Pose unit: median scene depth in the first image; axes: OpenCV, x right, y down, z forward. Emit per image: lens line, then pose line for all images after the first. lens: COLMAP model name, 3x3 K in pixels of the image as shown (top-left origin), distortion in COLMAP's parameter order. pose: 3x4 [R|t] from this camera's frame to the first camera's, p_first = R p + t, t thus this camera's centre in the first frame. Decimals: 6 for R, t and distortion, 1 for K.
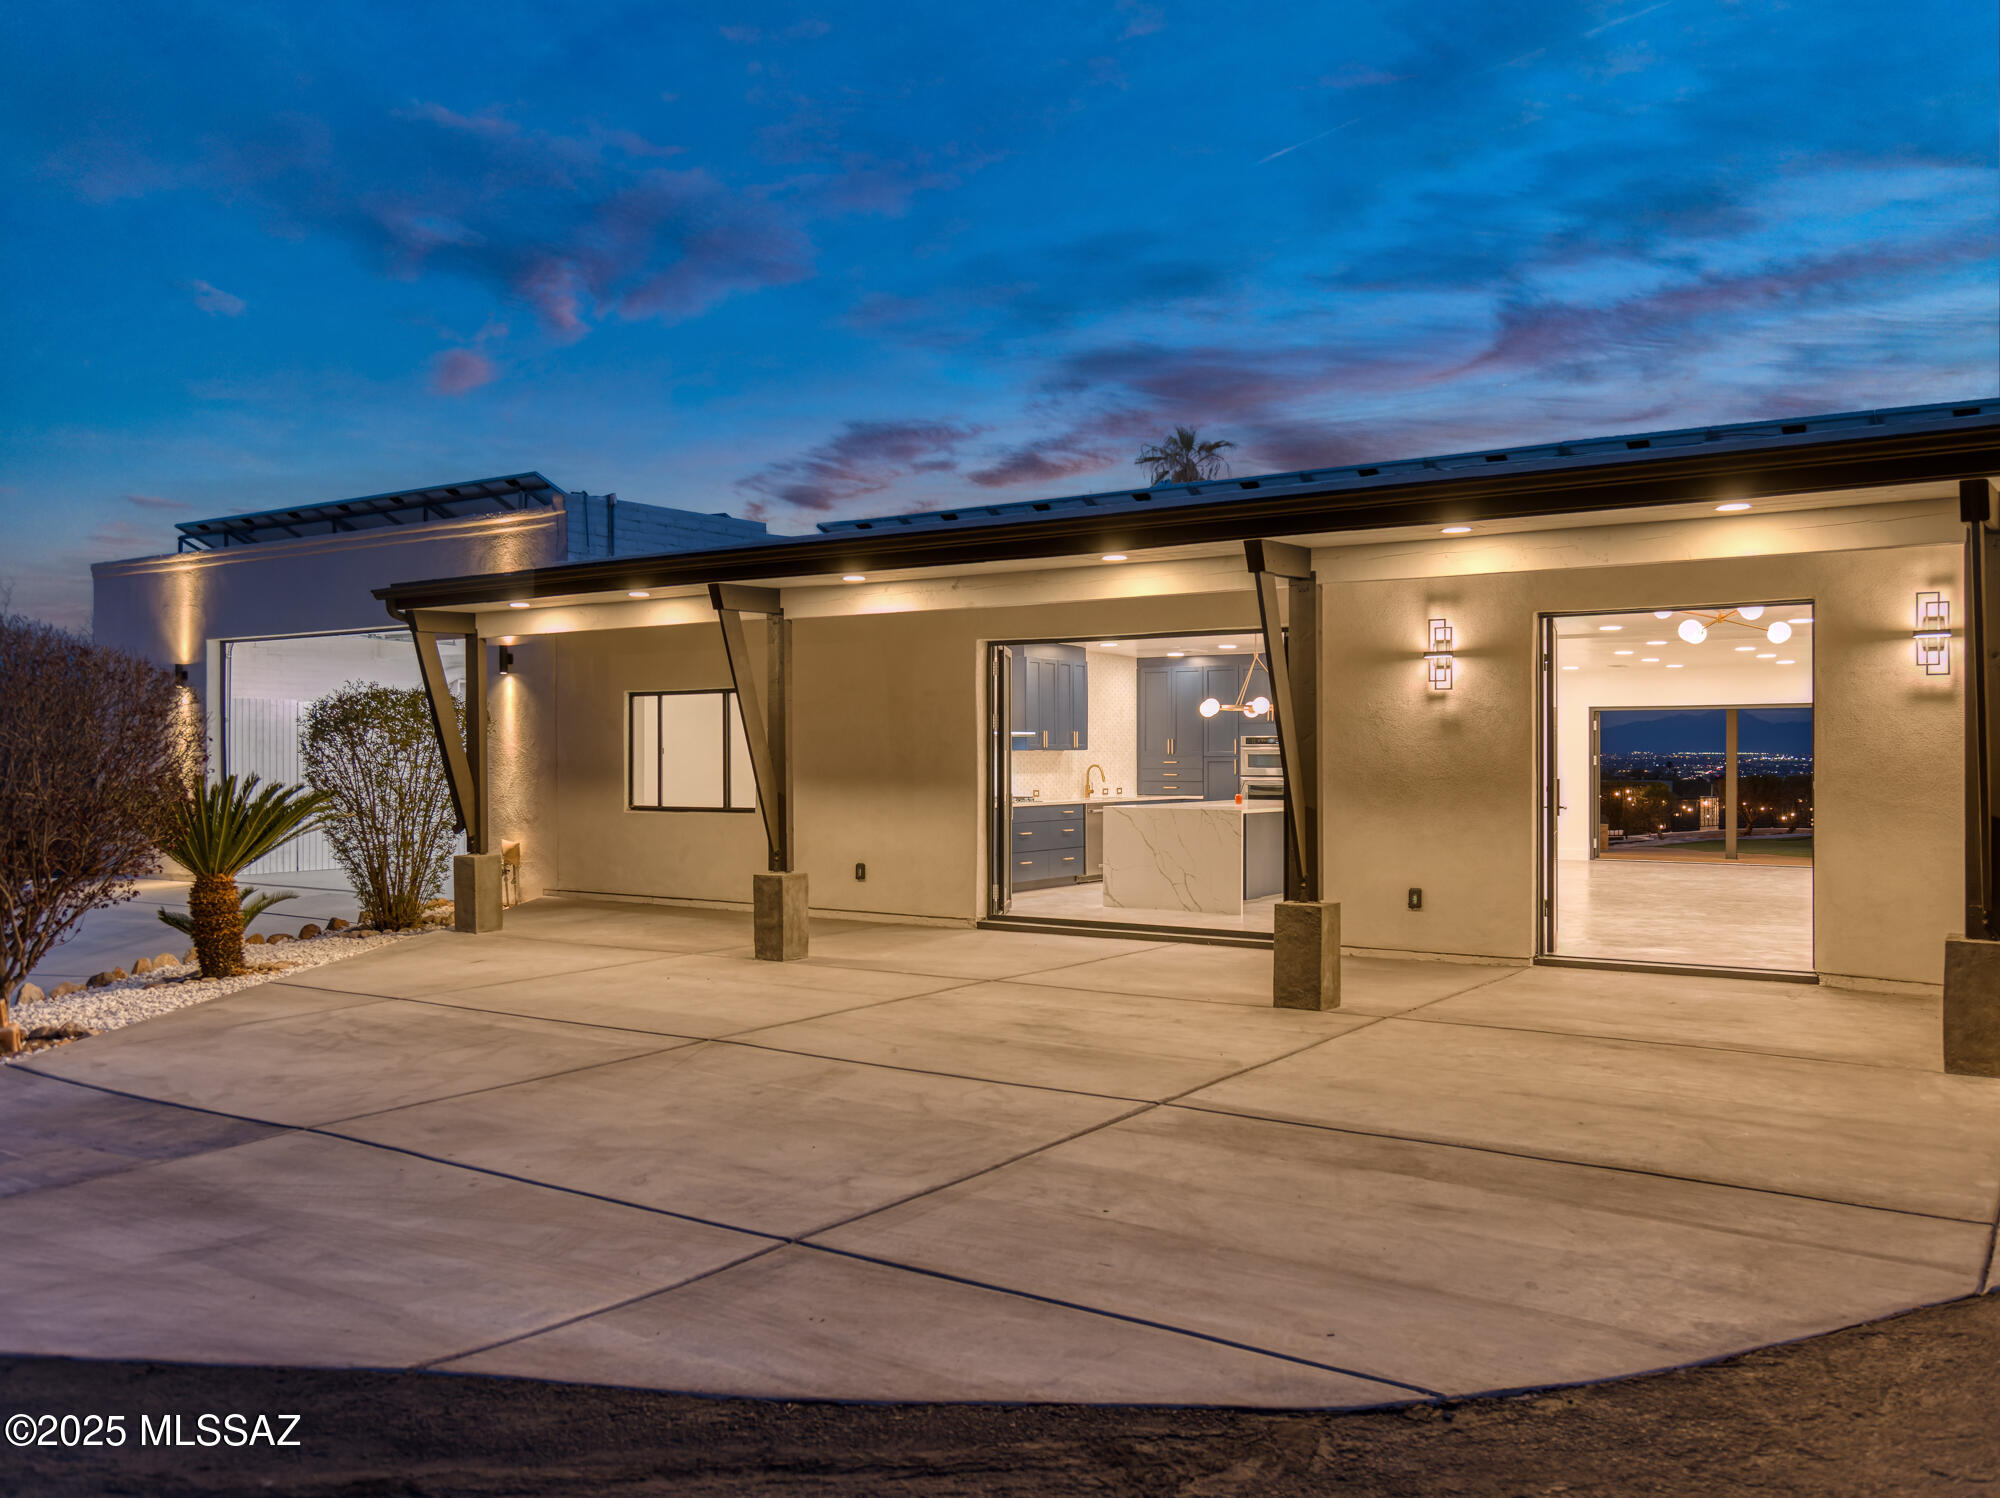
lens RADIAL K [[1649.4, 0, 1000.0], [0, 1649.4, 749.0], [0, 0, 1]] dist [-0.009675, -0.003533]
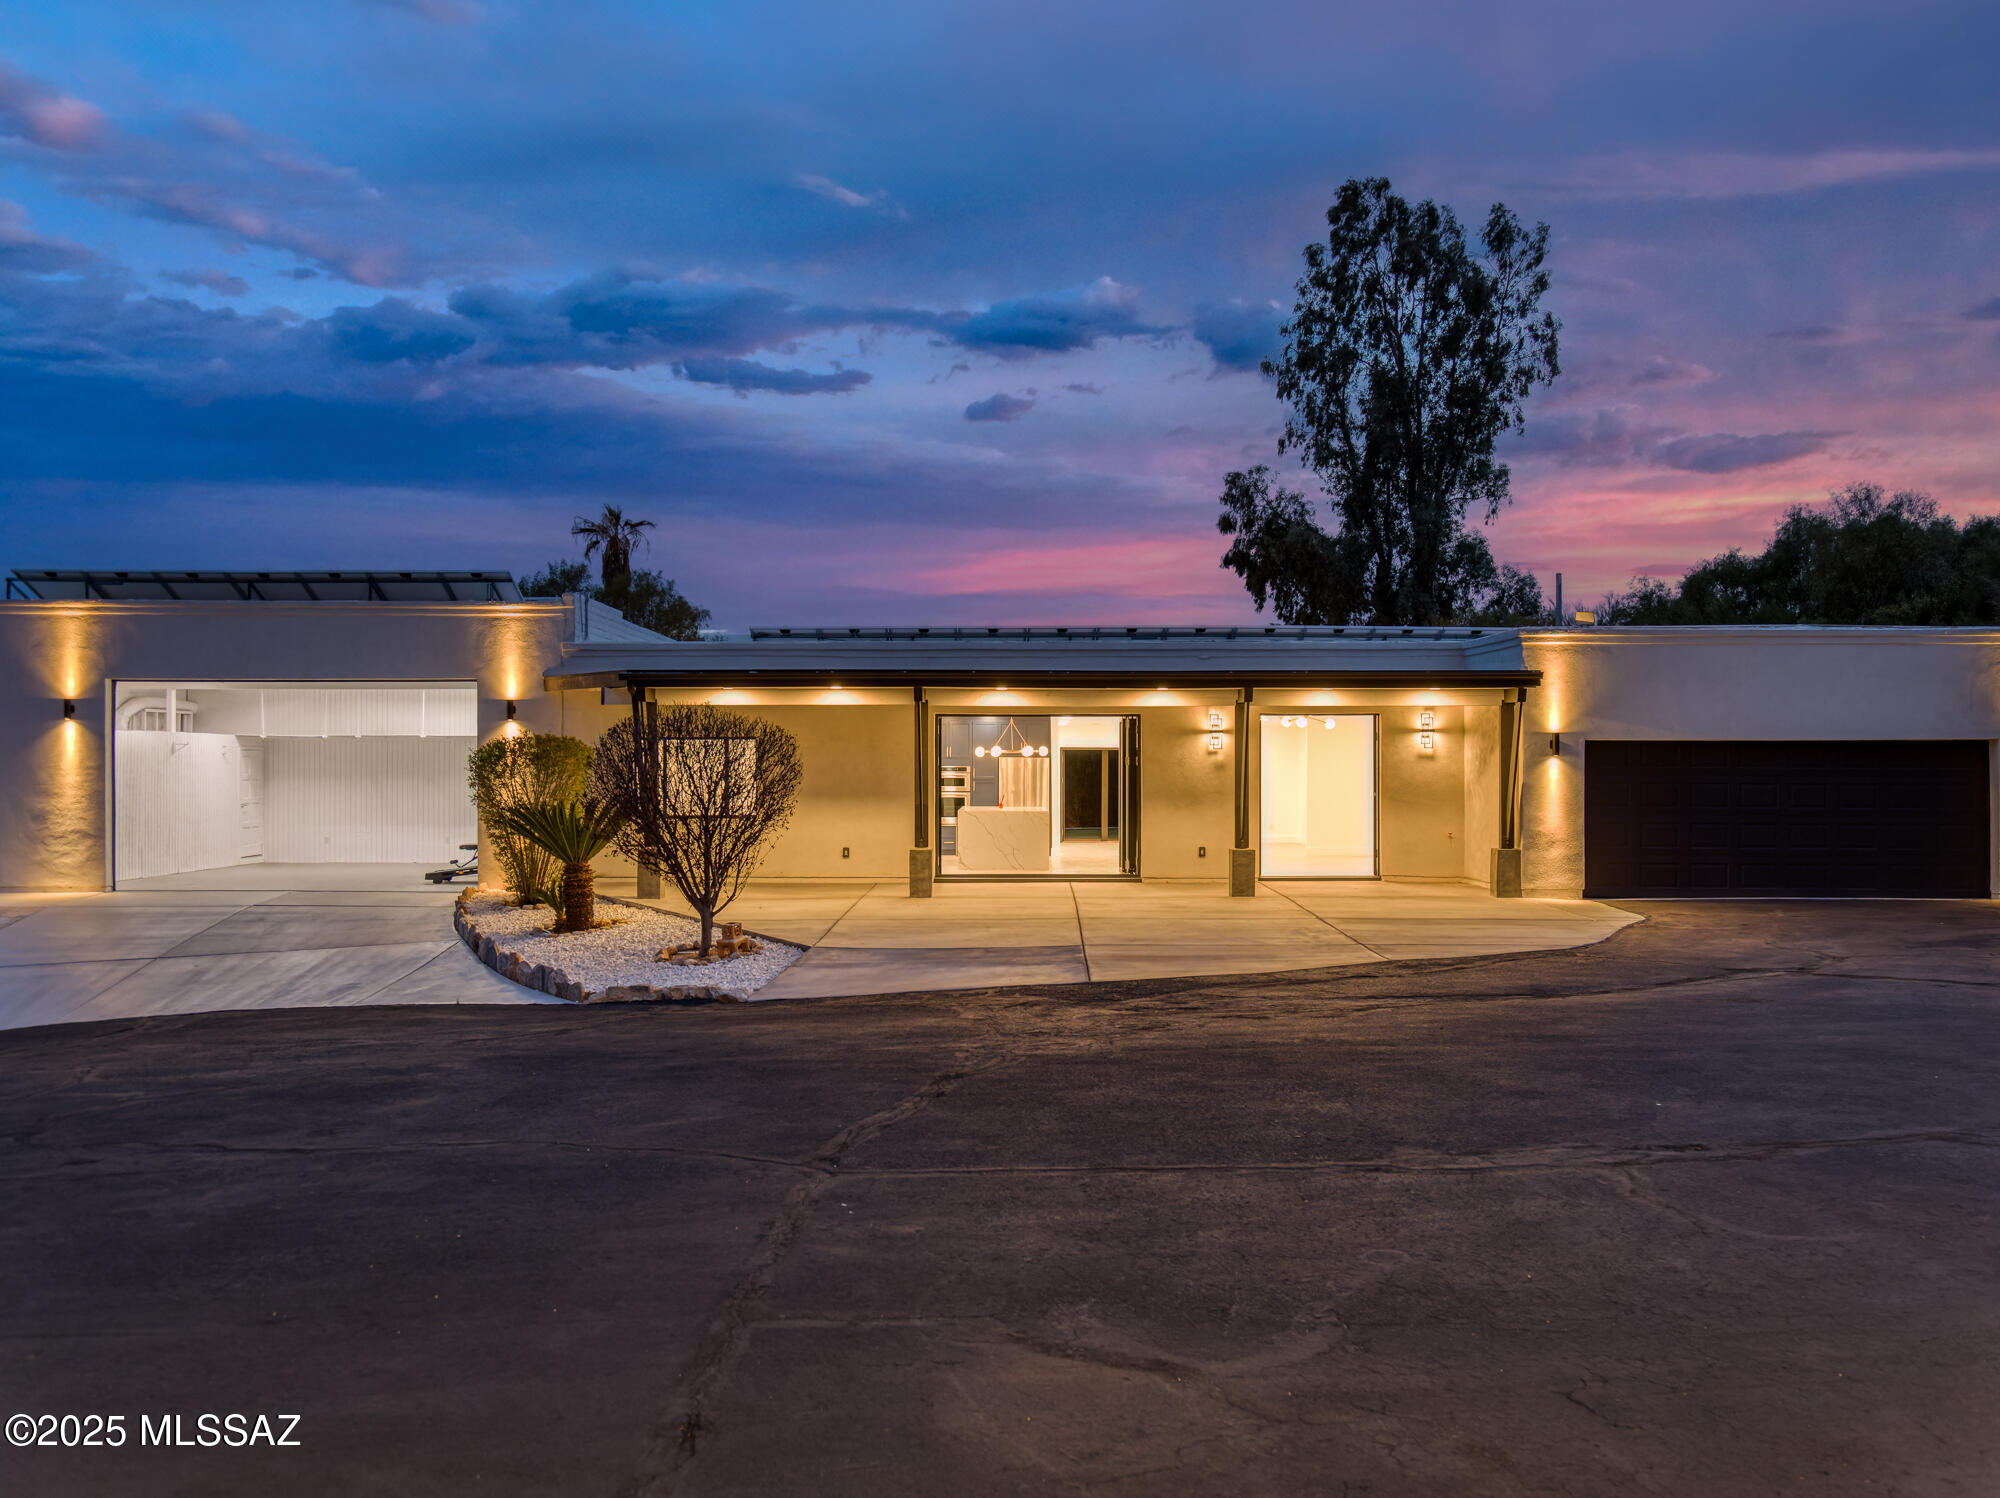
lens RADIAL K [[1649.4, 0, 1000.0], [0, 1649.4, 749.0], [0, 0, 1]] dist [-0.009675, -0.003533]
pose [[0.820344, 0.007756, 0.571817, -0.744573], [-0.003017, 0.999953, -0.009235, -0.010910], [-0.571862, 0.005850, 0.820329, -0.348891]]
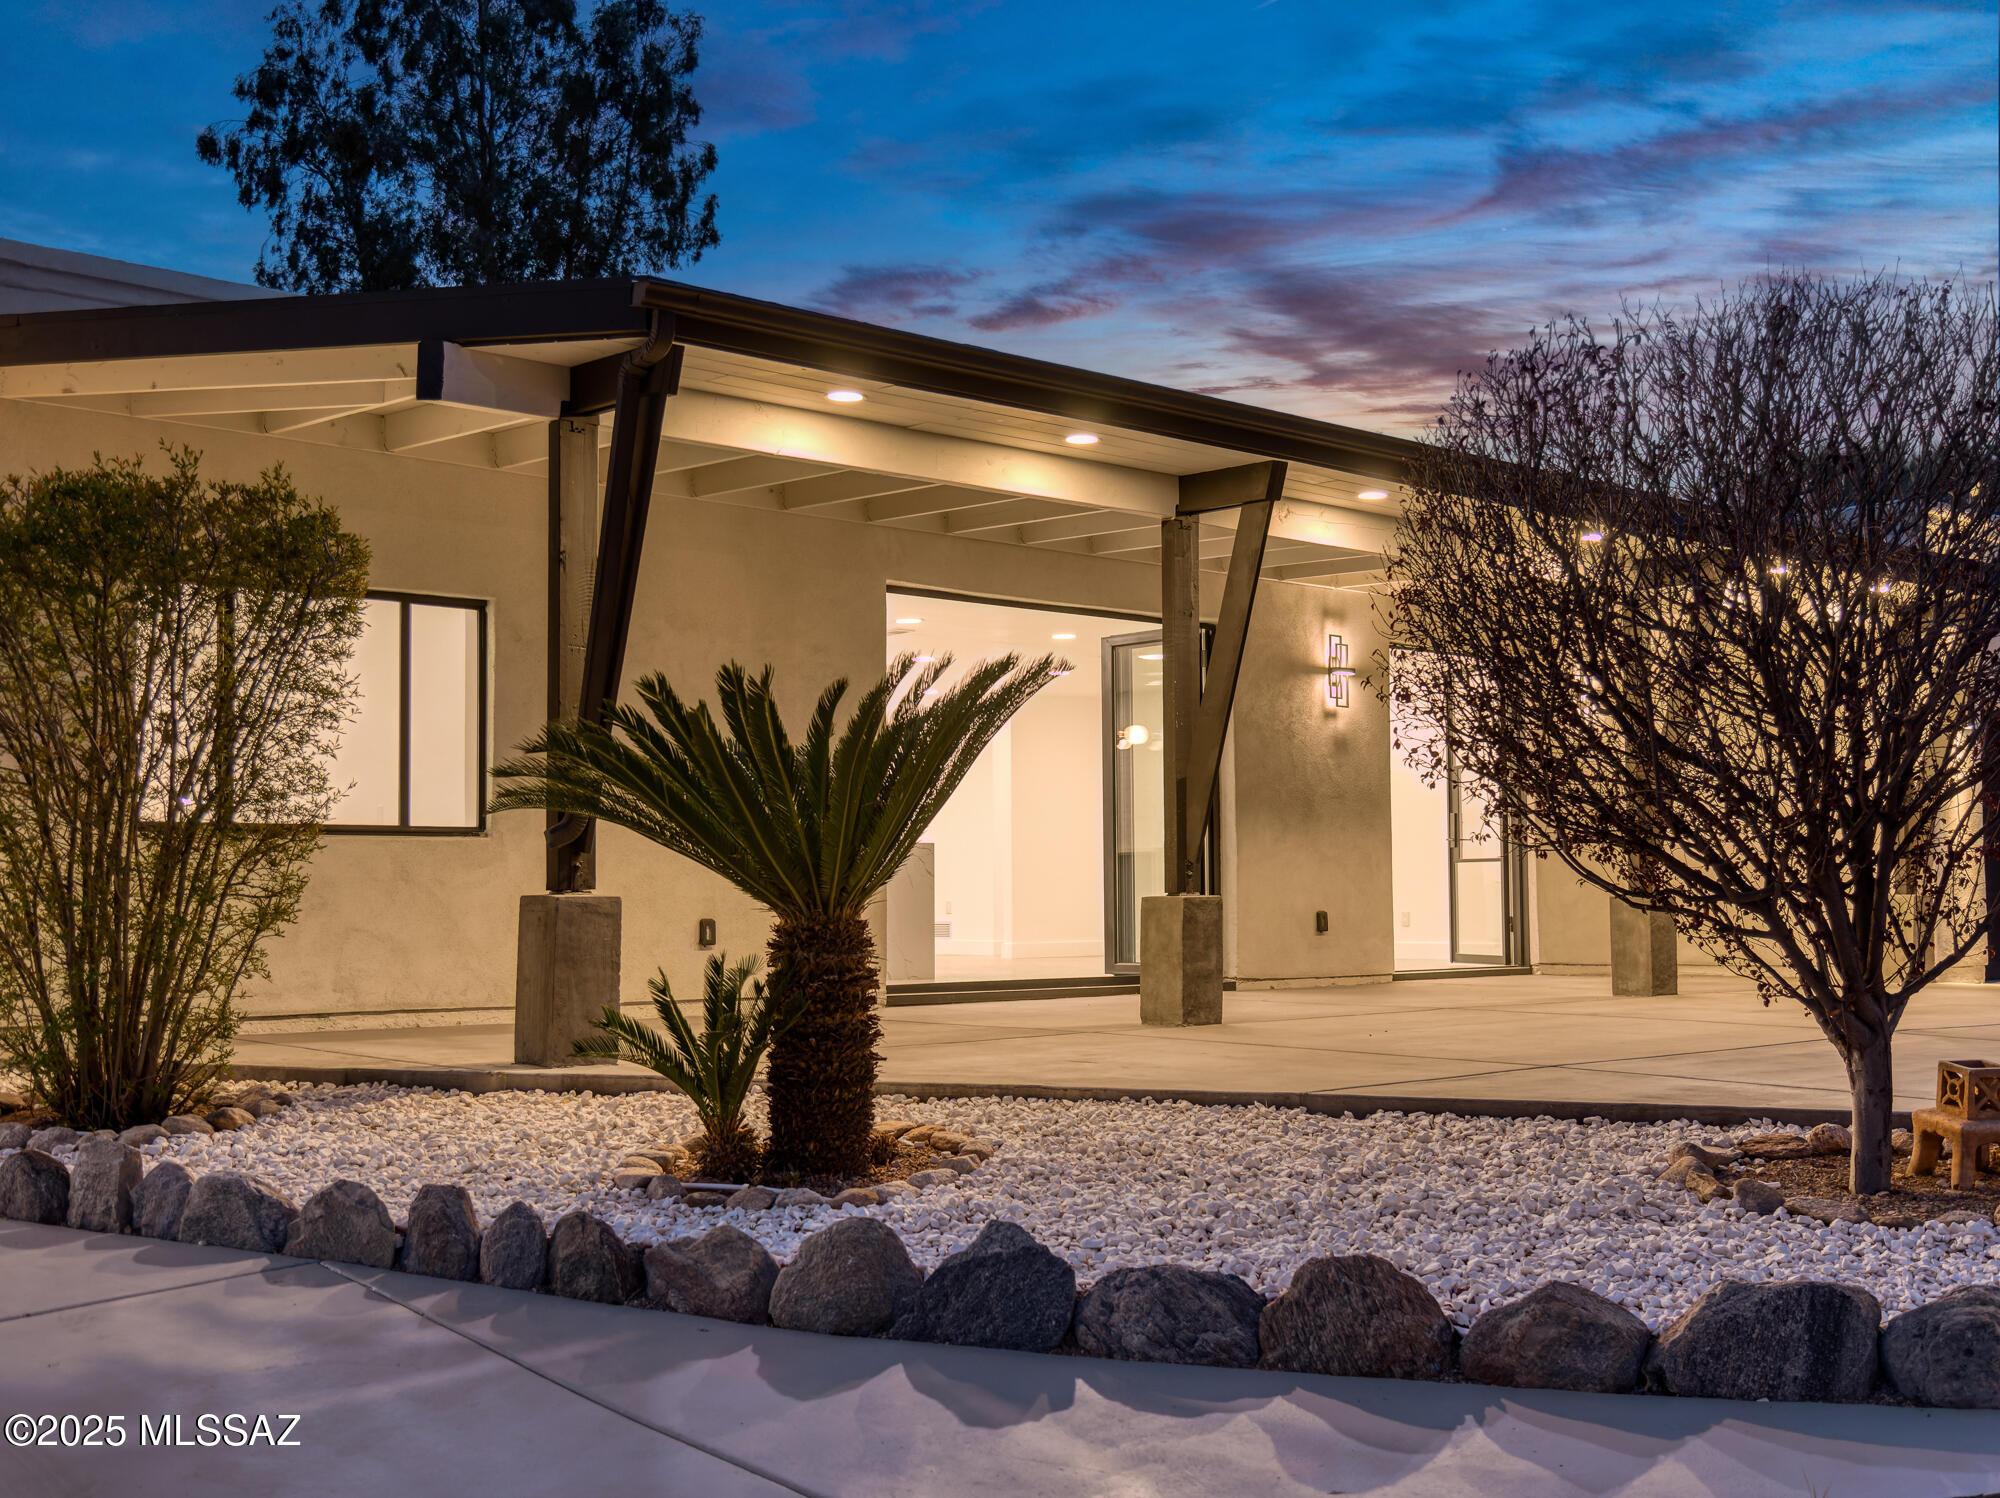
lens RADIAL K [[2318.4, 0, 1000.0], [0, 2318.4, 749.0], [0, 0, 1]] dist [0.010208, -0.007375]
pose [[0.222159, 0.065309, 0.972821, -0.742187], [0.003100, 0.997702, -0.067688, 0.054438], [-0.975006, 0.018053, 0.221446, 0.590879]]
